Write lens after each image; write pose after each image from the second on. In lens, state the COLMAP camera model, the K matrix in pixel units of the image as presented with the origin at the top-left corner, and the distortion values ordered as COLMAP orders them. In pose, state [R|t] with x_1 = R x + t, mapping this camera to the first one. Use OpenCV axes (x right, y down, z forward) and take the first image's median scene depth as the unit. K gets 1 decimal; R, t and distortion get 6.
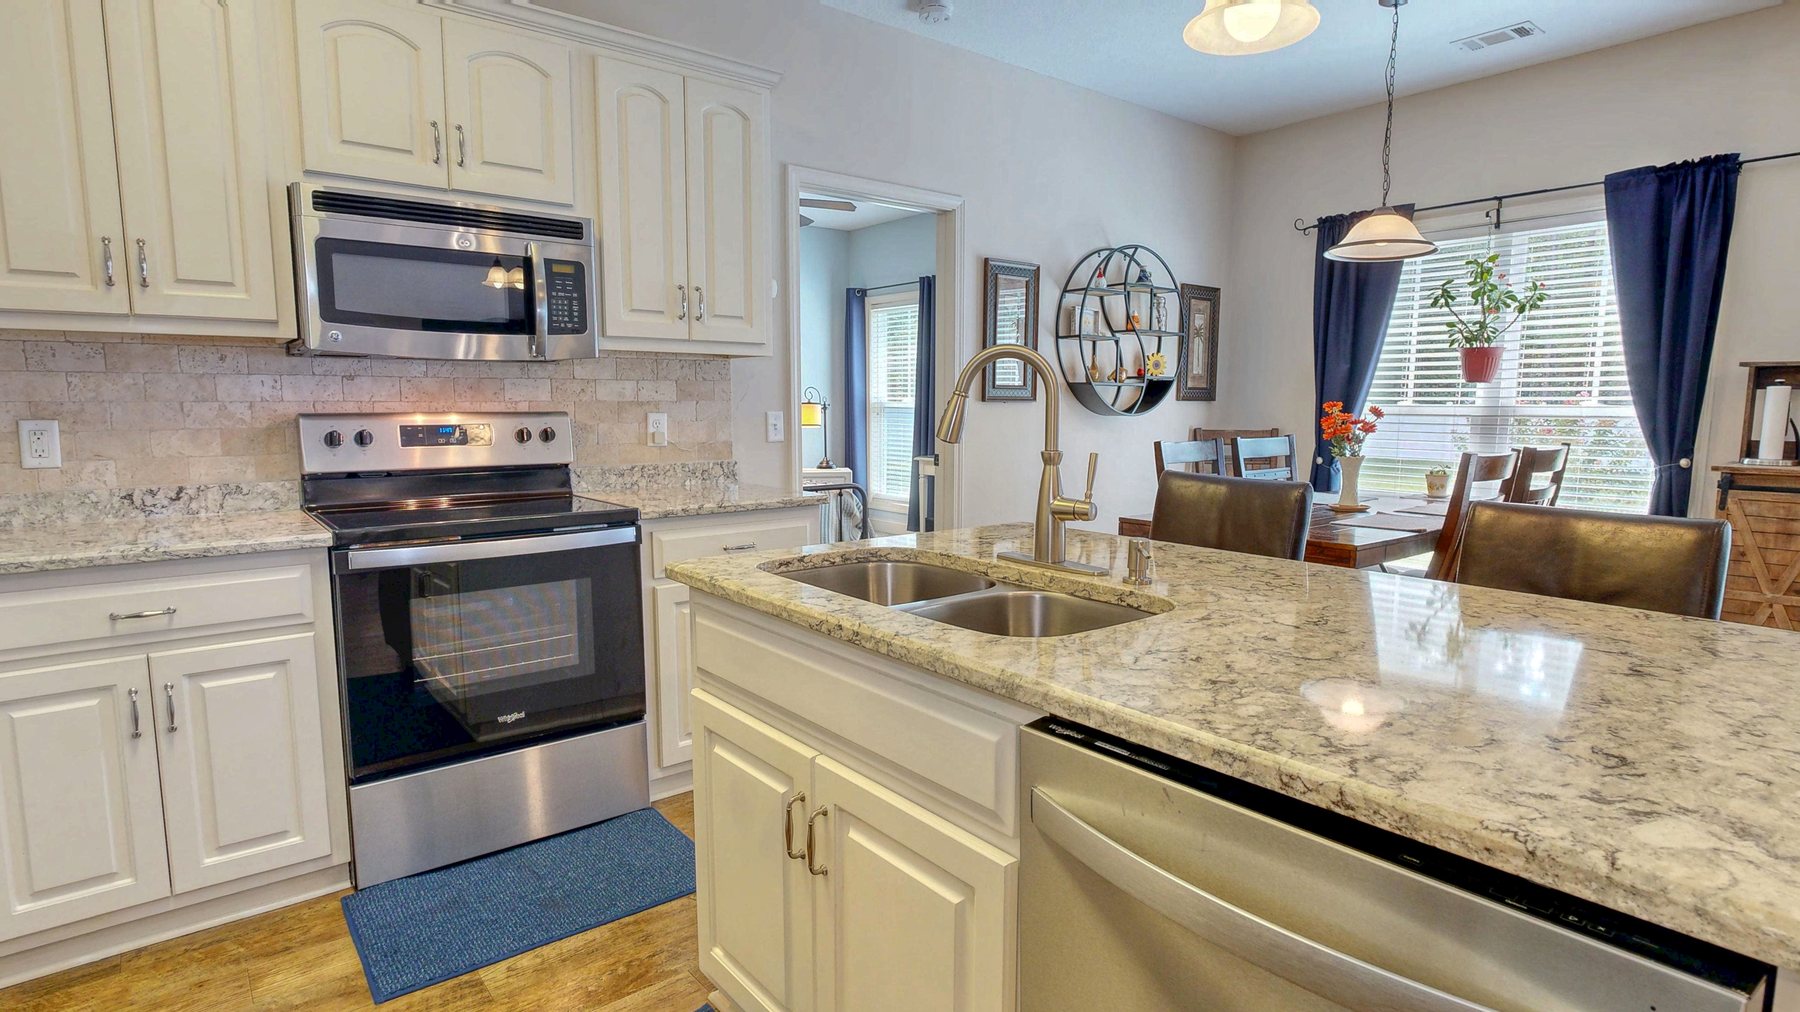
lens RADIAL K [[916.4, 0, 906.0], [0, 916.4, 504.7], [0, 0, 1]] dist [-0.003795, -0.000031]
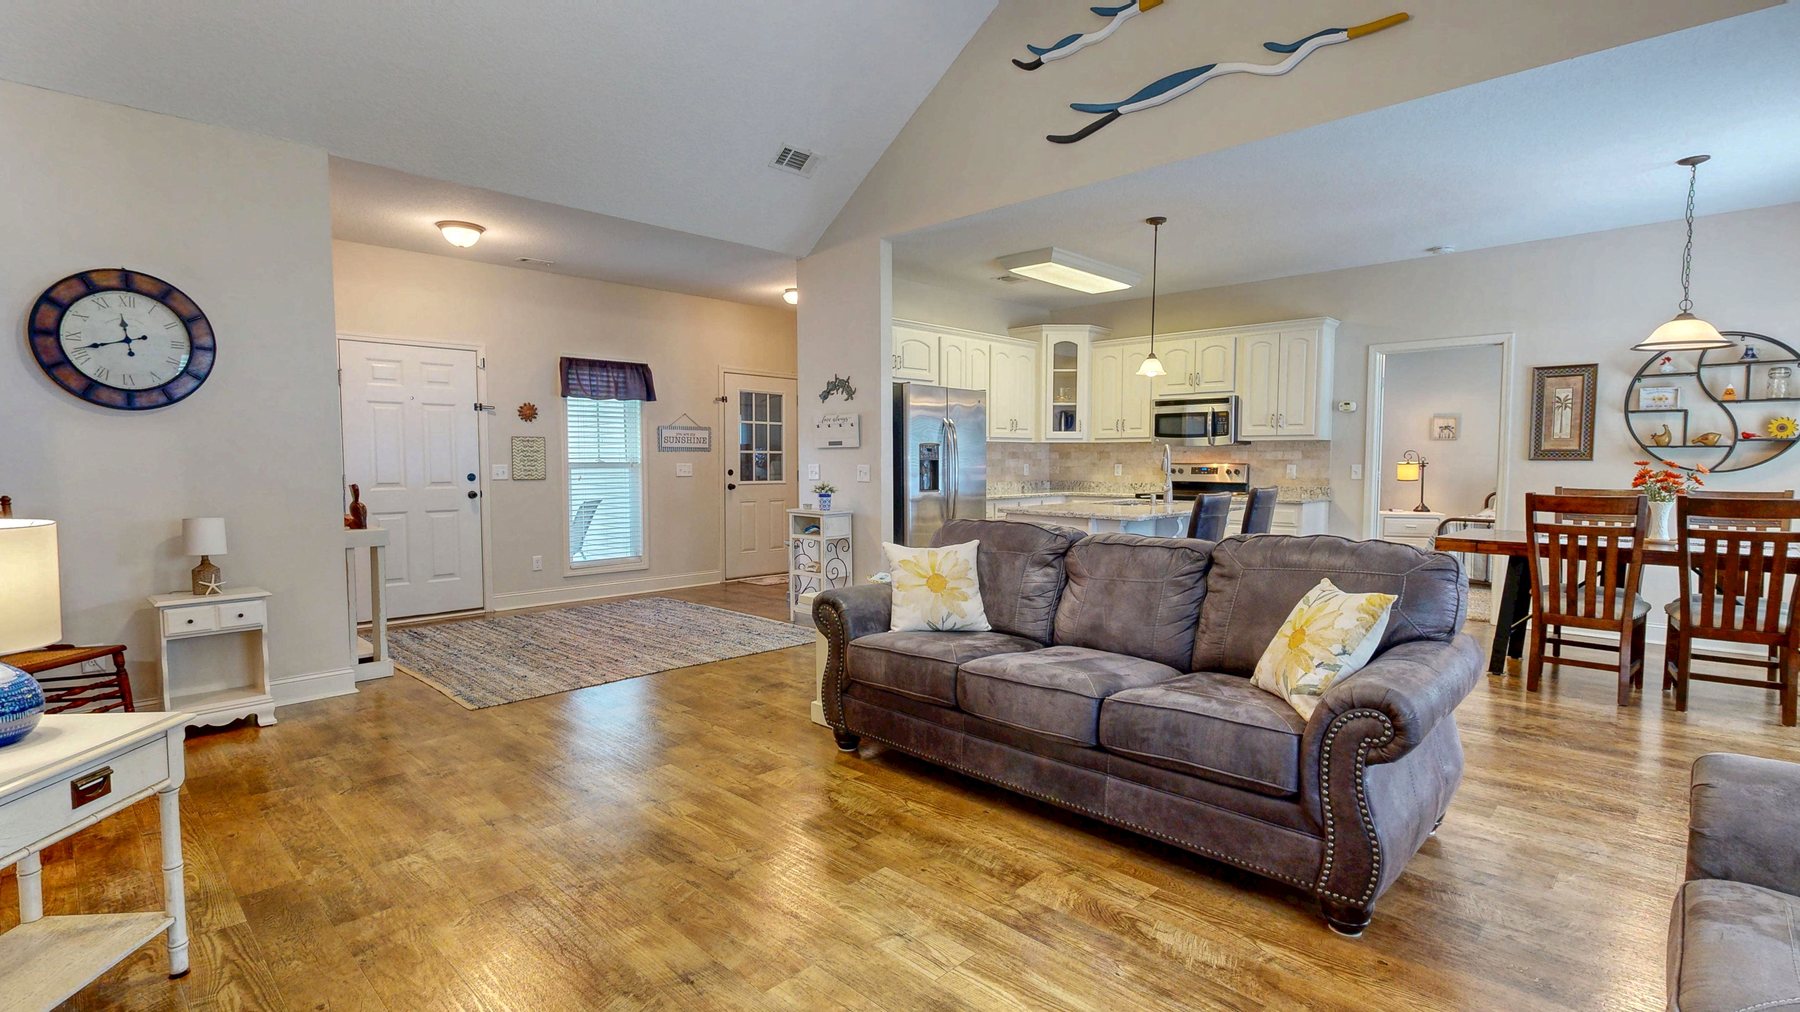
lens RADIAL K [[830.3, 0, 903.2], [0, 830.3, 510.8], [0, 0, 1]] dist [-0.001498, -0.000002]
pose [[0.122709, 0.061725, -0.990521, 2.067804], [-0.113699, 0.992367, 0.047754, 0.035381], [0.985908, 0.106761, 0.128790, -0.298069]]
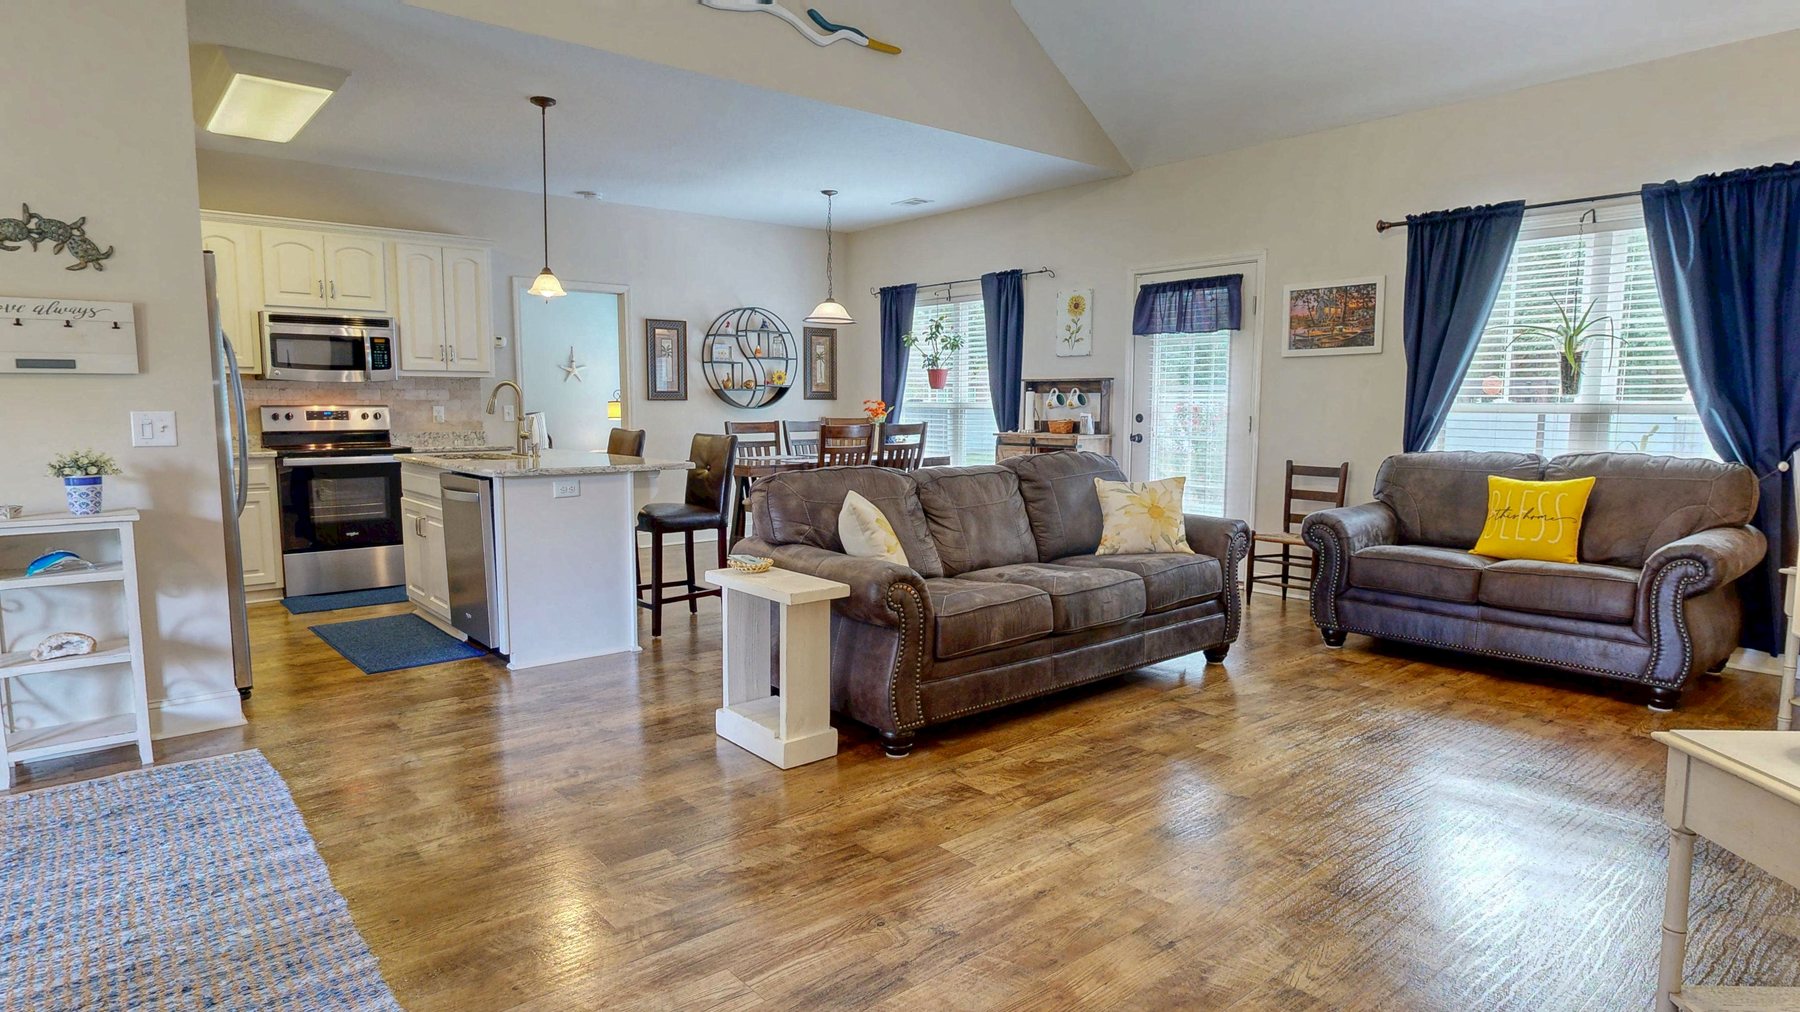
lens RADIAL K [[995.0, 0, 896.2], [0, 995.0, 508.8], [0, 0, 1]] dist [0.002267, 0.000044]
pose [[0.999920, -0.002207, 0.012422, 0.830662], [0.002277, 0.999981, -0.005657, 0.164406], [-0.012409, 0.005685, 0.999907, -1.401476]]
